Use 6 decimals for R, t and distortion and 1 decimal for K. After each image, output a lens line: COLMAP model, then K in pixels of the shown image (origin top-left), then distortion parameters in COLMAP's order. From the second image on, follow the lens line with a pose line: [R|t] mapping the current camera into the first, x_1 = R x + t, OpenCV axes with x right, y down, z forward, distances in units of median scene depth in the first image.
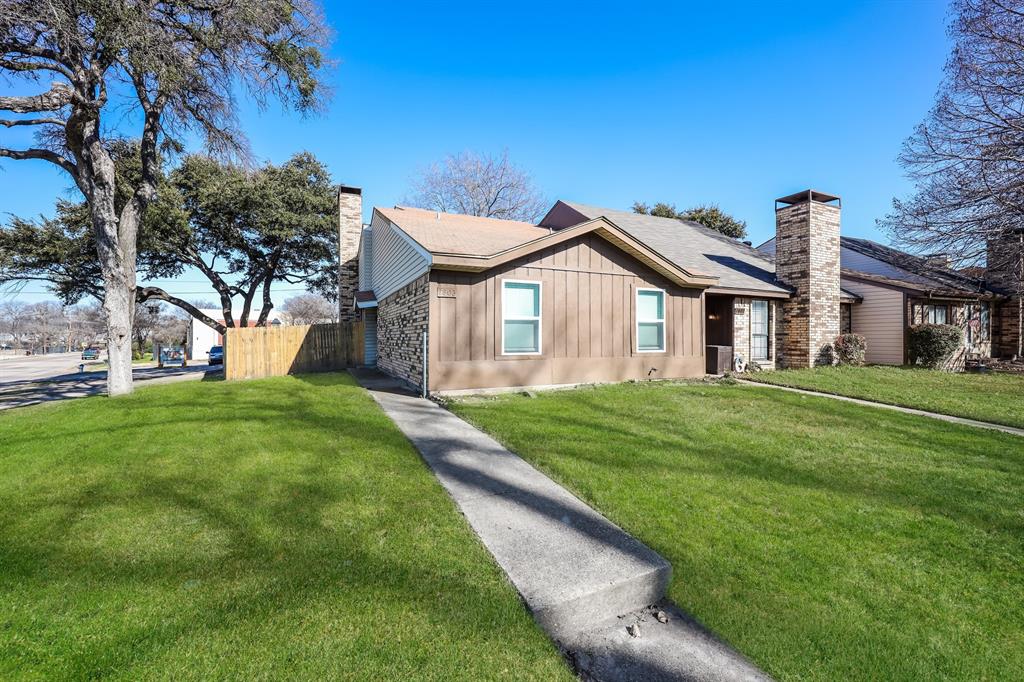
lens RADIAL K [[415.3, 0, 510.3], [0, 415.3, 338.1], [0, 0, 1]] dist [0.001027, -0.000642]
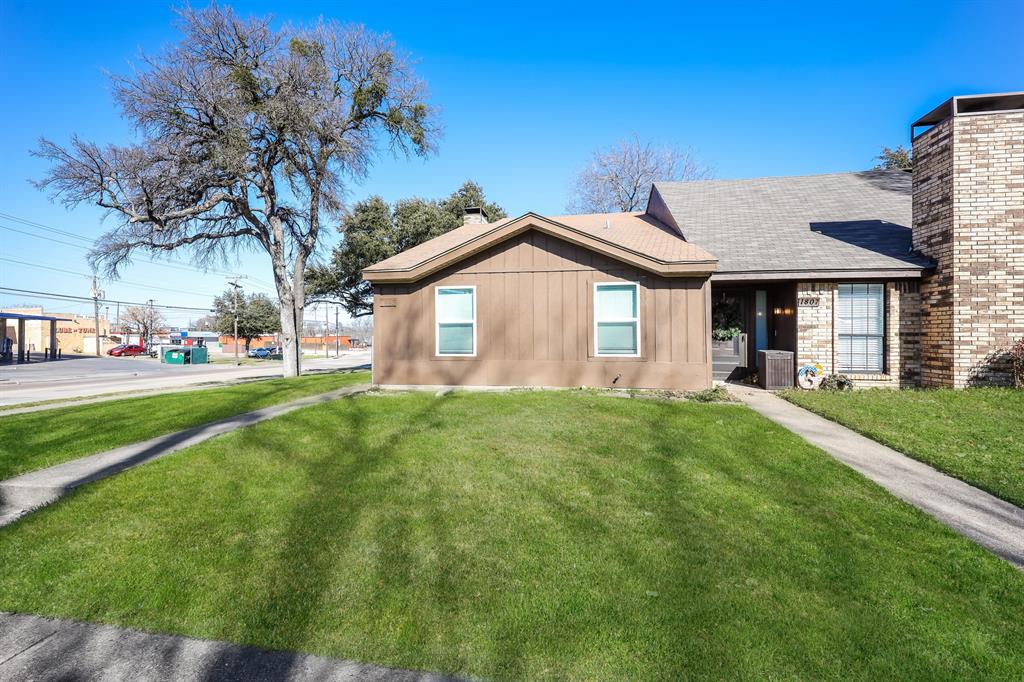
lens RADIAL K [[415.3, 0, 473.9], [0, 415.3, 340.2], [0, 0, 1]] dist [0.001027, -0.000642]
pose [[0.831026, -0.000421, -0.556234, 0.475147], [0.000430, 1.000000, -0.000114, -0.000164], [0.556234, -0.000144, 0.831026, 0.100671]]
